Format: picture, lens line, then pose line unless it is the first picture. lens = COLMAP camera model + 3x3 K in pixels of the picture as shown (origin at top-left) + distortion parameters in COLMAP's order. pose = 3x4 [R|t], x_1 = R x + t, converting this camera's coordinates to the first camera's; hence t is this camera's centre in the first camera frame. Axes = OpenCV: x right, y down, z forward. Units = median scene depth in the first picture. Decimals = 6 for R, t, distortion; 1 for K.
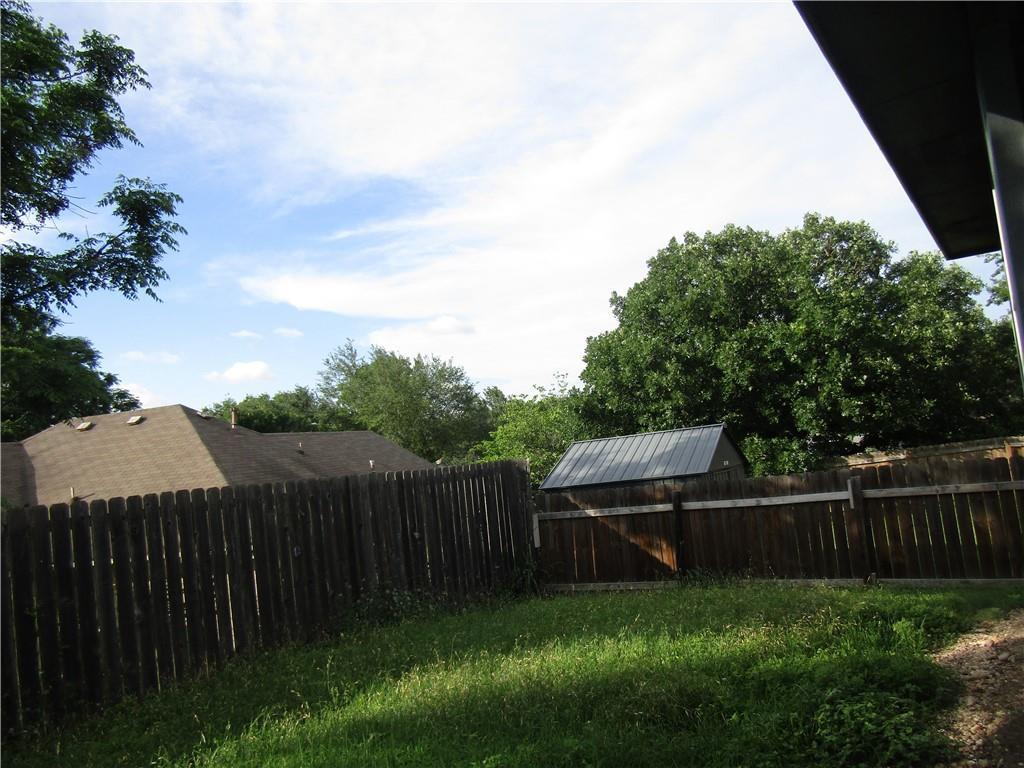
lens RADIAL K [[731.5, 0, 511.3], [0, 731.5, 385.5], [0, 0, 1]] dist [0.003743, -0.007892]
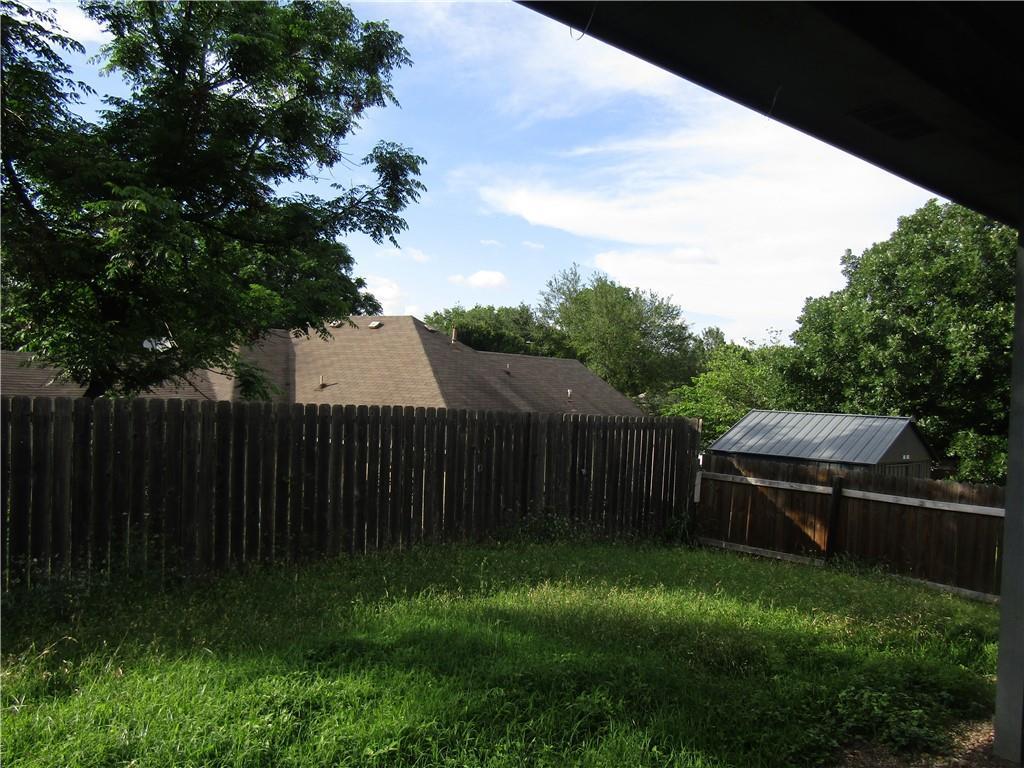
lens RADIAL K [[731.5, 0, 511.8], [0, 731.5, 385.7], [0, 0, 1]] dist [0.003743, -0.007892]
pose [[0.948356, 0.153826, -0.277414, 0.060201], [-0.125047, 0.985023, 0.118713, -0.048254], [0.291521, -0.077892, 0.953388, -0.105866]]
